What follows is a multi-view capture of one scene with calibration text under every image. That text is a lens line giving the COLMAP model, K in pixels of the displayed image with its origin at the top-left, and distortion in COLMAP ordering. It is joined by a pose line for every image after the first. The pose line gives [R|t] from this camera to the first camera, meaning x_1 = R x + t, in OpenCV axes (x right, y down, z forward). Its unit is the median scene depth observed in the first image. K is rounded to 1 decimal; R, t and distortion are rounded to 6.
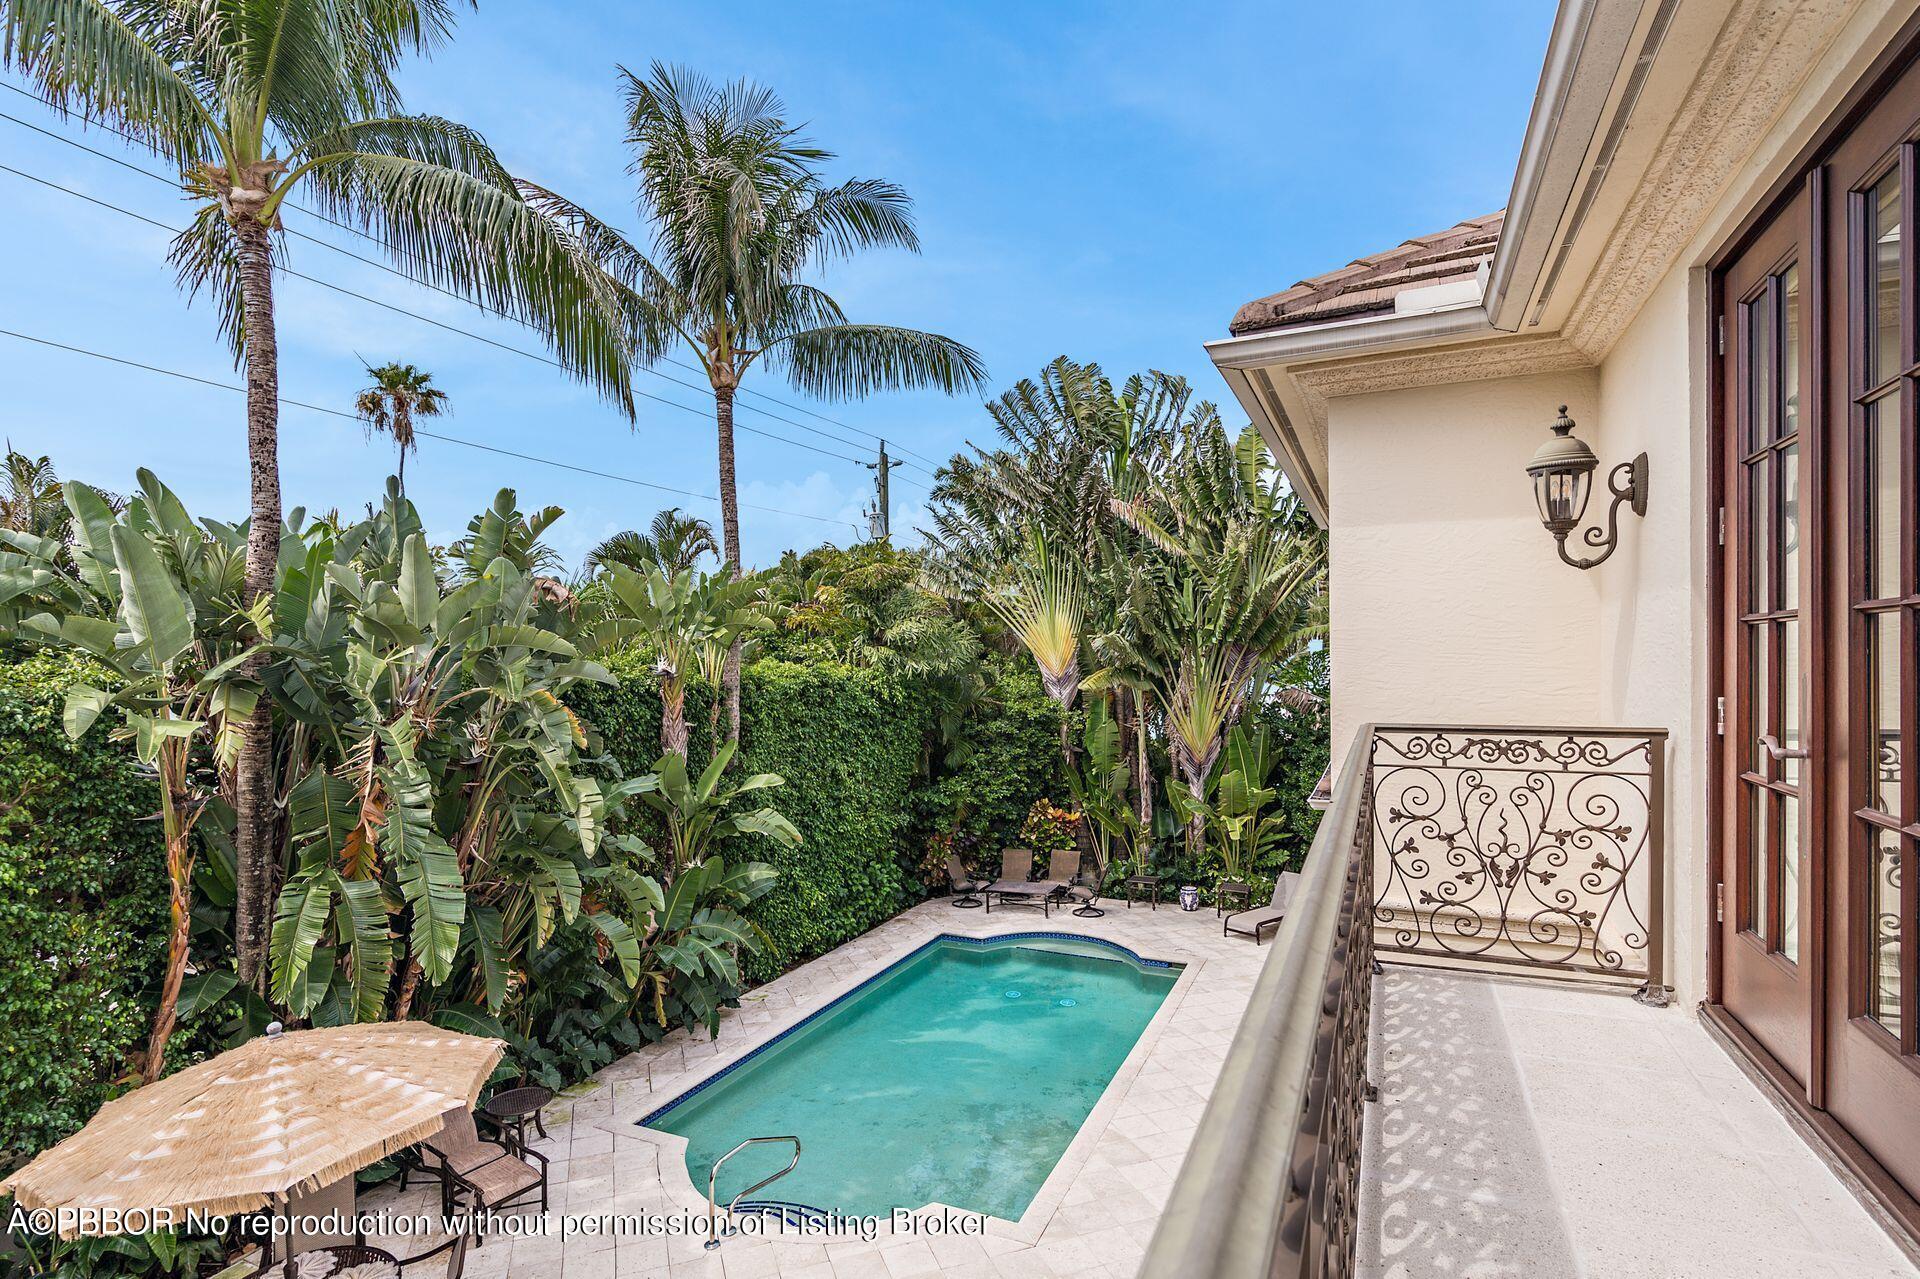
lens RADIAL K [[954.2, 0, 939.8], [0, 954.2, 674.0], [0, 0, 1]] dist [-0.001115, -0.001171]
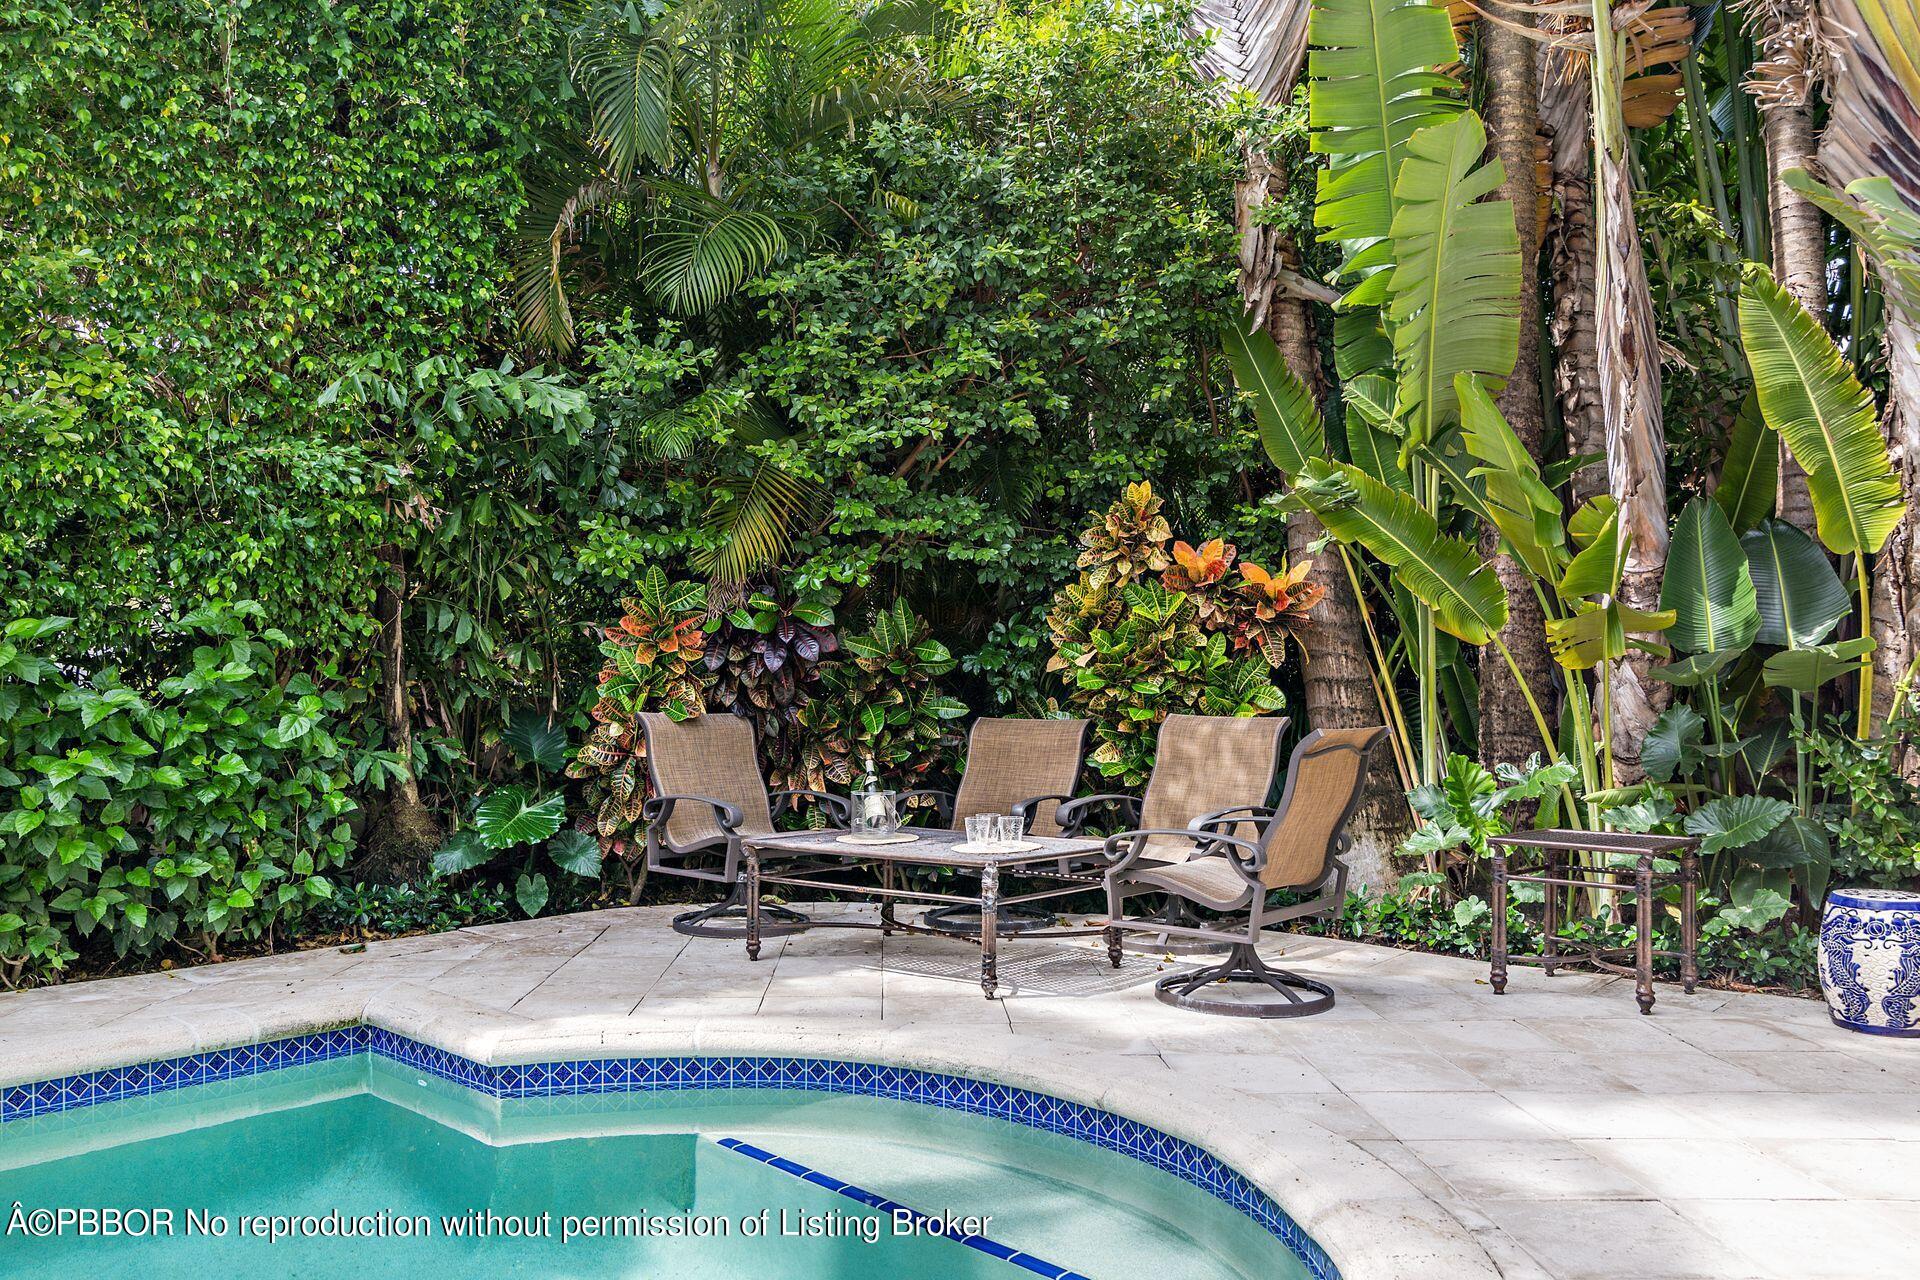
lens RADIAL K [[1446.5, 0, 958.7], [0, 1446.5, 676.6], [0, 0, 1]] dist [0.003647, 0.002857]
pose [[0.952614, 0.014622, -0.303829, 0.183076], [-0.019266, 0.999739, -0.012294, 0.190526], [0.303570, 0.017565, 0.952647, 0.705451]]
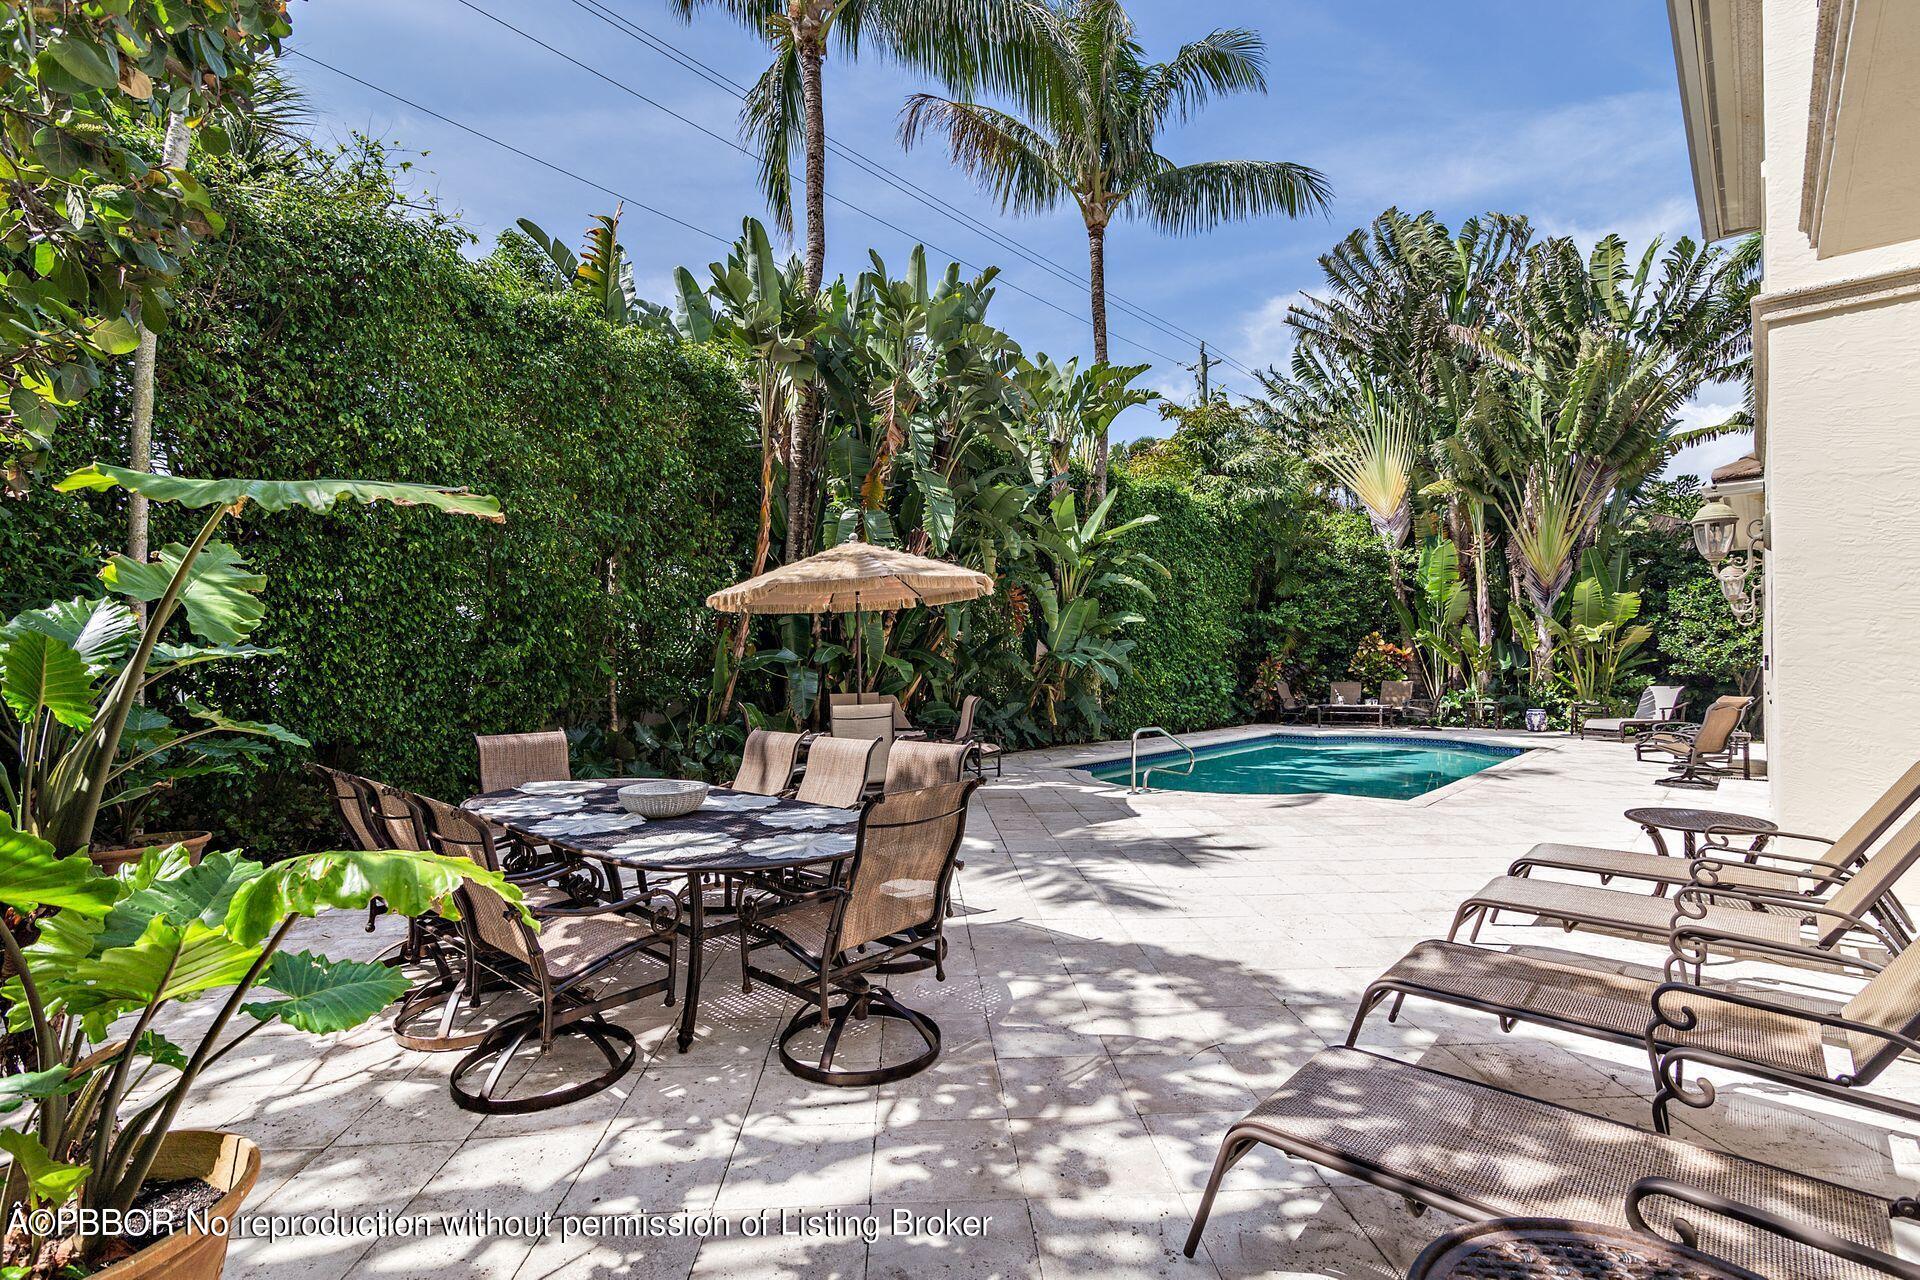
lens RADIAL K [[889.9, 0, 947.0], [0, 889.9, 644.7], [0, 0, 1]] dist [0.005574, -0.000896]
pose [[0.956376, 0.004142, -0.292110, -0.056461], [-0.012351, 0.999579, -0.026263, 0.186159], [0.291878, 0.028725, 0.956024, -0.076323]]
